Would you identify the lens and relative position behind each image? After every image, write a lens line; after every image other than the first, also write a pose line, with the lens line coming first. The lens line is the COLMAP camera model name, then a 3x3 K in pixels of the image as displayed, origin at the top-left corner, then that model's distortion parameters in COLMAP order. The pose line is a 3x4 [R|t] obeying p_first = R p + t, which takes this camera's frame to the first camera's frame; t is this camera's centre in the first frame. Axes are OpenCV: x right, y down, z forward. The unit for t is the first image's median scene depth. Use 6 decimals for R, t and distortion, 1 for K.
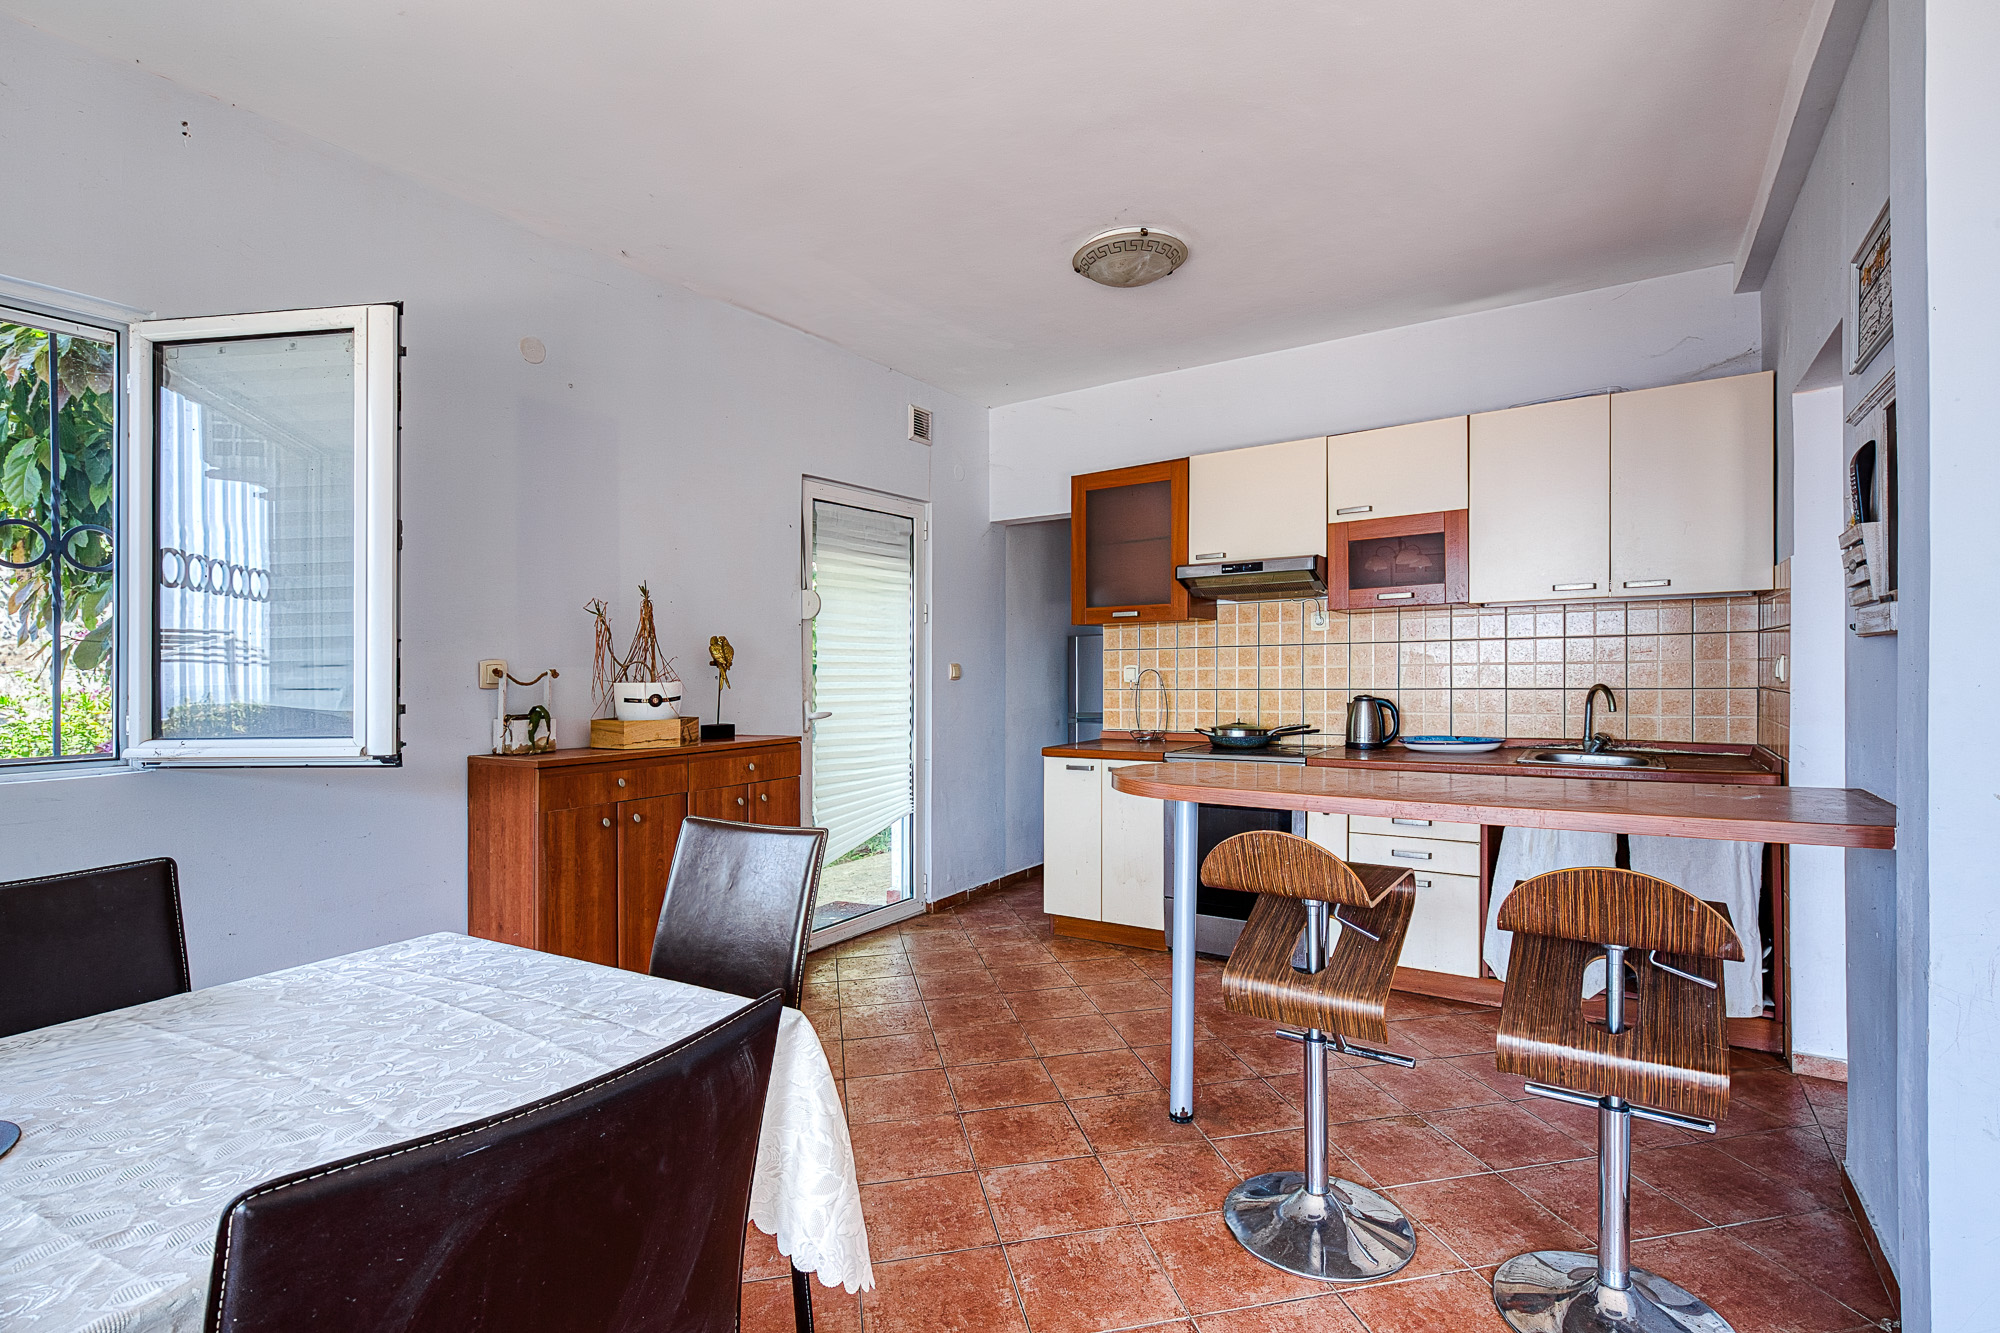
lens RADIAL K [[899.2, 0, 1002.5], [0, 899.2, 681.9], [0, 0, 1]] dist [-0.004276, 0.000049]
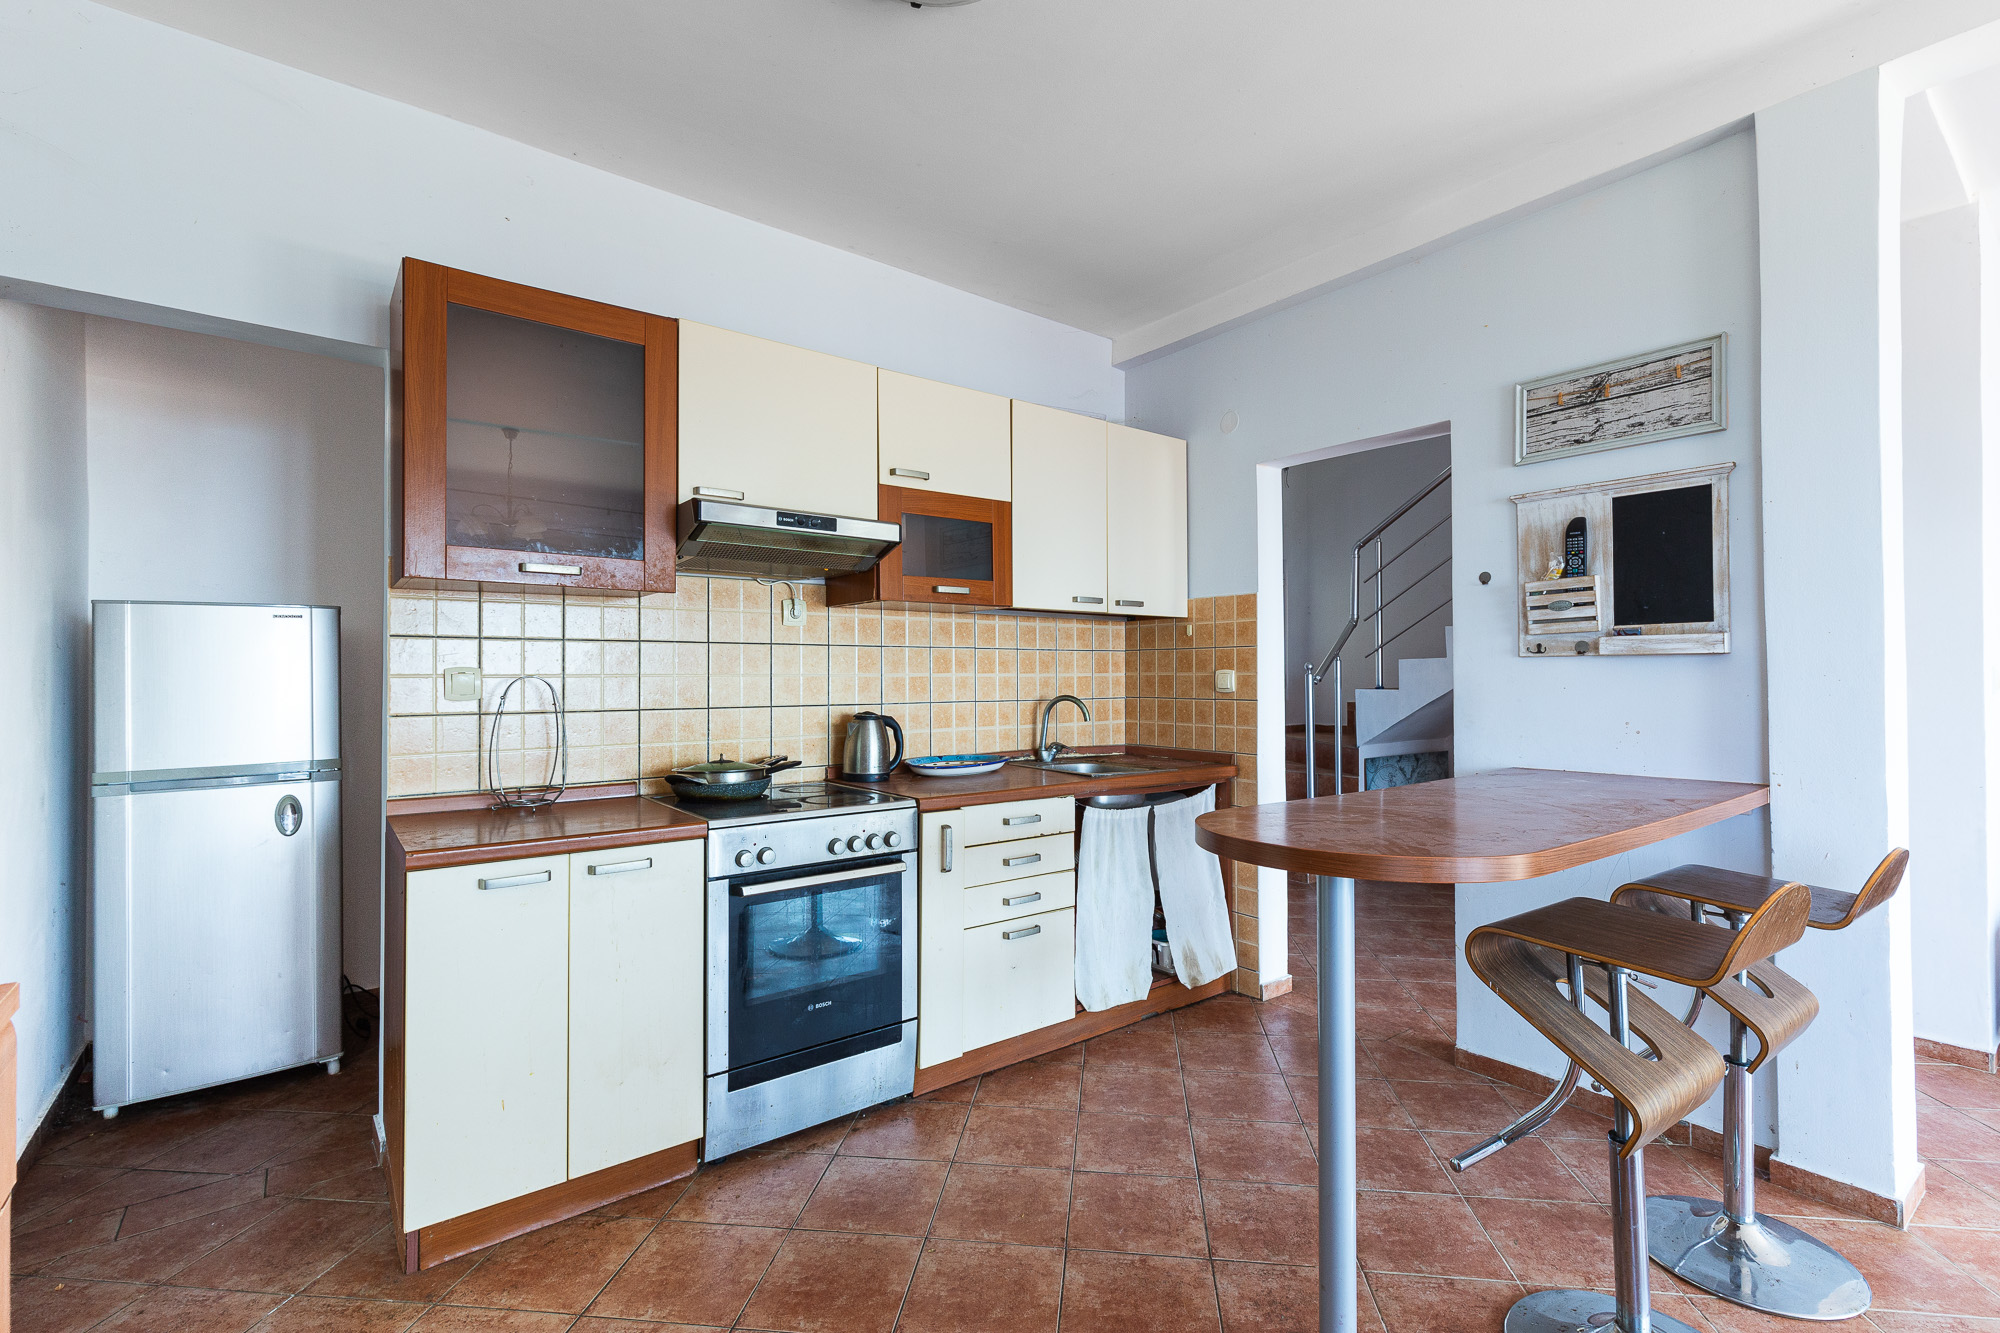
lens RADIAL K [[899.2, 0, 997.9], [0, 899.2, 675.1], [0, 0, 1]] dist [-0.004276, 0.000049]
pose [[0.324686, 0.012122, 0.945744, -0.304088], [0.008435, 0.999841, -0.015711, -0.004180], [-0.945784, 0.013078, 0.324532, 0.647034]]
